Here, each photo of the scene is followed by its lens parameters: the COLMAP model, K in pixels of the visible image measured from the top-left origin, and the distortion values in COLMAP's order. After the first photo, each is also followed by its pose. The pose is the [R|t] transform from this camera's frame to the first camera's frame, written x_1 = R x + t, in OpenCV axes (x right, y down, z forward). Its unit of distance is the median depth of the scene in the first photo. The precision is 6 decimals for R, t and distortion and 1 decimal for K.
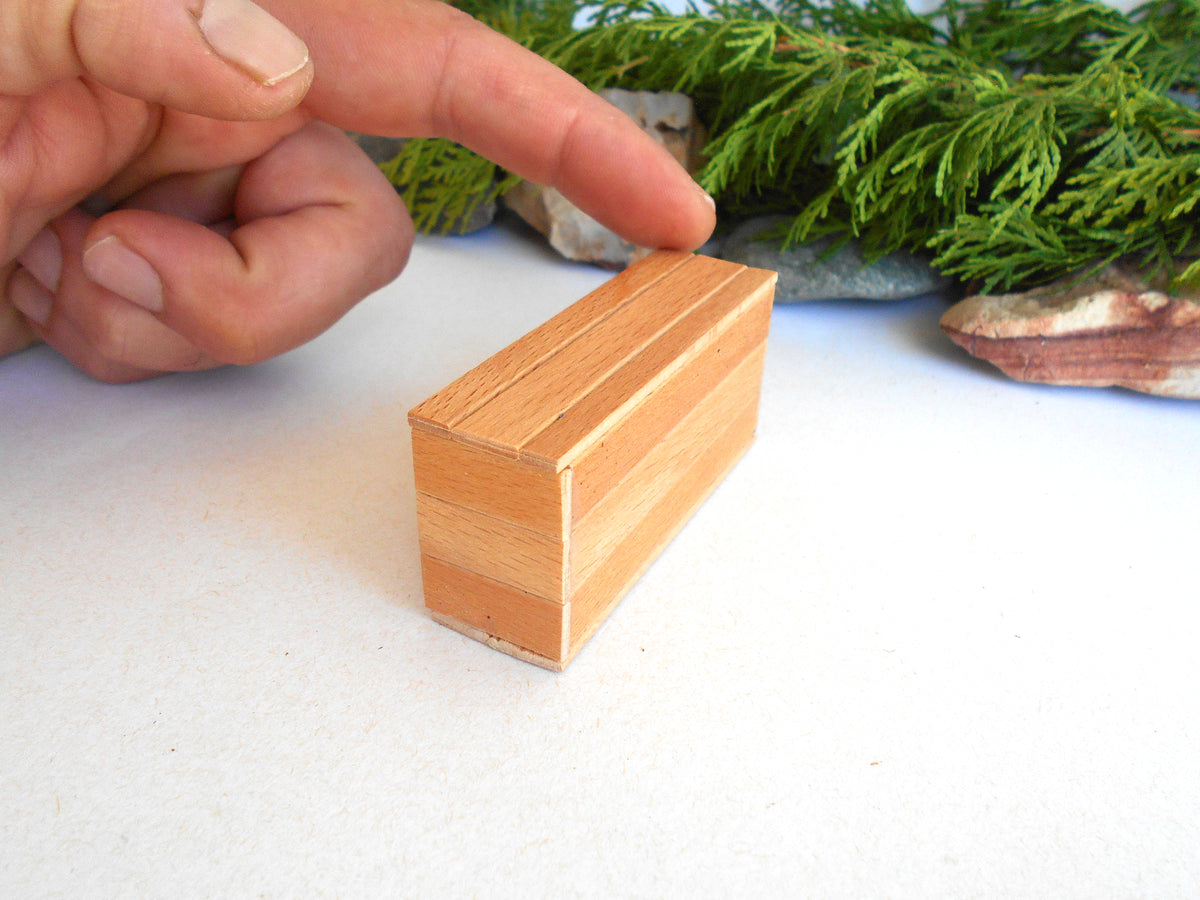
lens RADIAL K [[1031.1, 0, 600.0], [0, 1031.1, 450.0], [0, 0, 1]] dist [-0.019293, 0.014453]
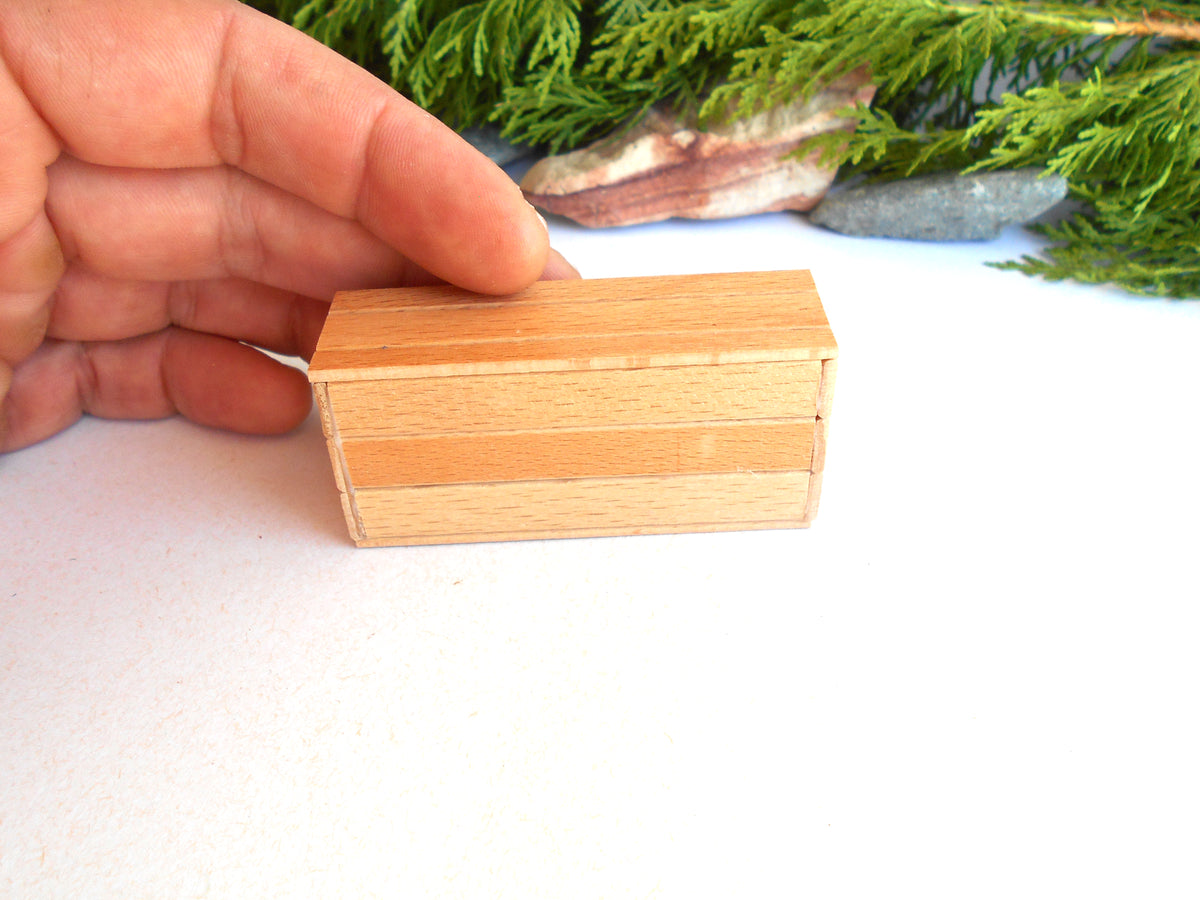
lens RADIAL K [[1031.1, 0, 600.0], [0, 1031.1, 450.0], [0, 0, 1]] dist [-0.019293, 0.014453]
pose [[0.951237, -0.228822, 0.206856, 0.127185], [0.202091, 0.968943, 0.142511, 0.009498], [-0.233041, -0.093758, 0.967937, -0.125173]]
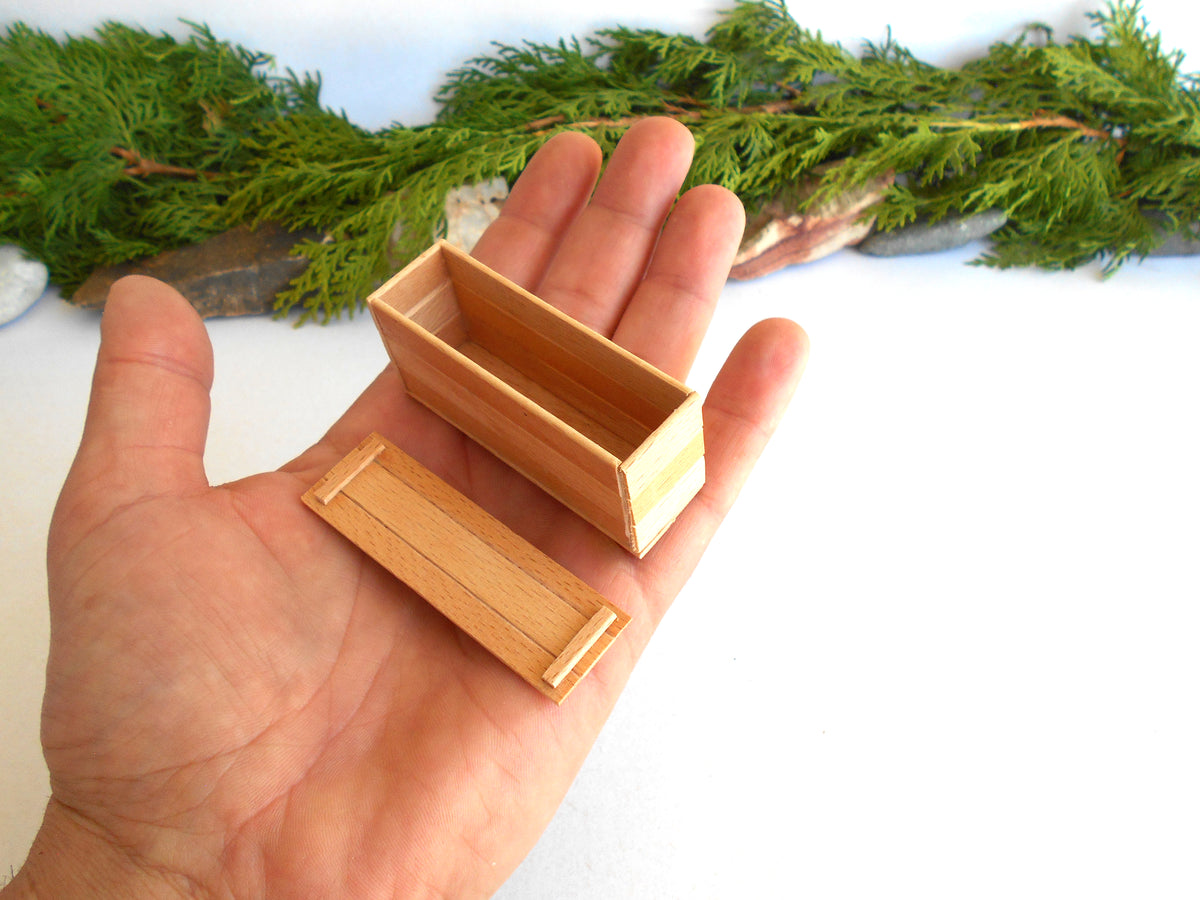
lens RADIAL K [[1031.1, 0, 600.0], [0, 1031.1, 450.0], [0, 0, 1]] dist [-0.019293, 0.014453]
pose [[0.810906, -0.453894, 0.369339, -0.647081], [0.346054, 0.880927, 0.322822, -0.503208], [-0.471888, -0.133967, 0.871421, -0.550227]]
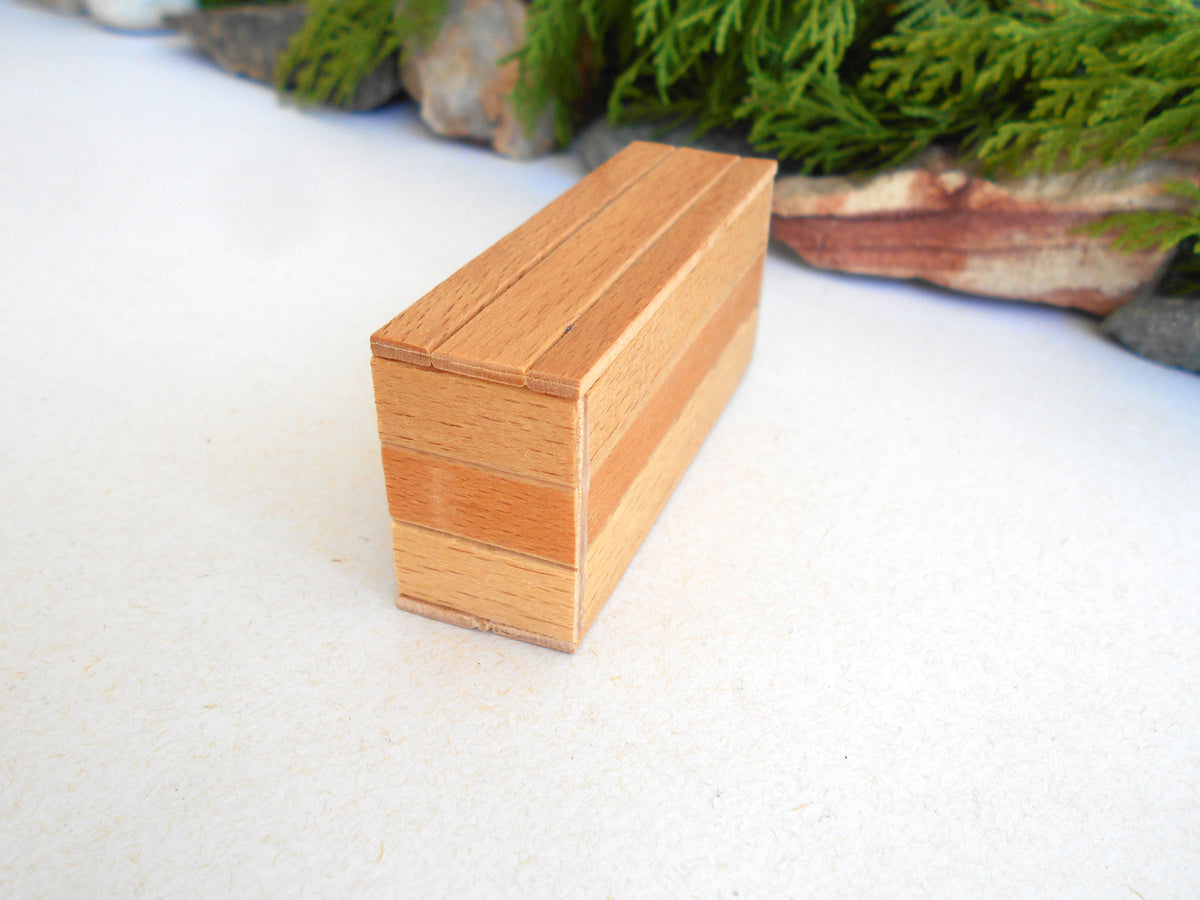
lens RADIAL K [[1014.8, 0, 600.0], [0, 1014.8, 450.0], [0, 0, 1]] dist [-0.013148, 0.001092]
pose [[0.981365, 0.102716, -0.162392, 0.392624], [-0.098255, 0.994535, 0.035293, 0.087269], [0.165130, -0.018679, 0.986095, 0.062283]]
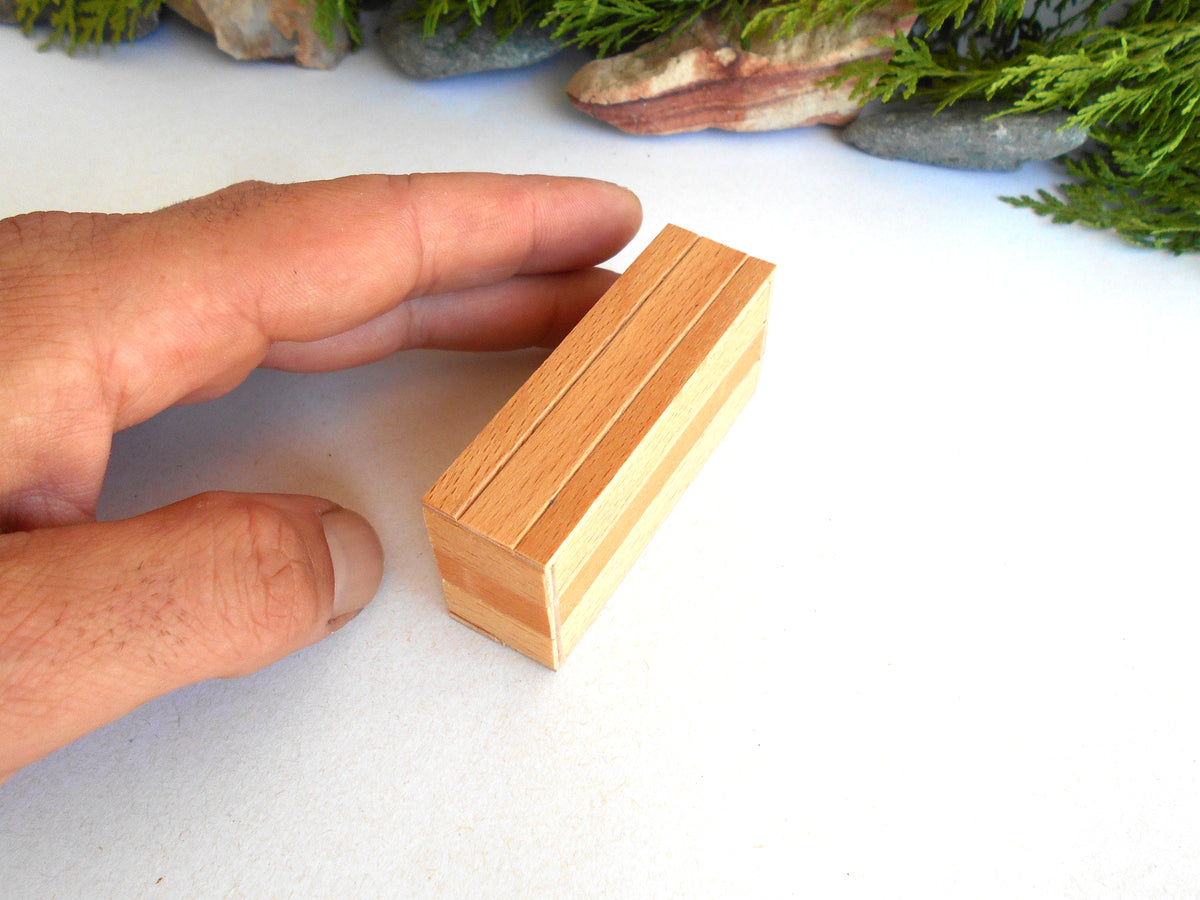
lens RADIAL K [[1031.1, 0, 600.0], [0, 1031.1, 450.0], [0, 0, 1]] dist [-0.019293, 0.014453]
pose [[0.972387, -0.207087, 0.107601, 0.168322], [0.156005, 0.919716, 0.360257, -0.173239], [-0.173567, -0.333523, 0.926627, -0.232151]]
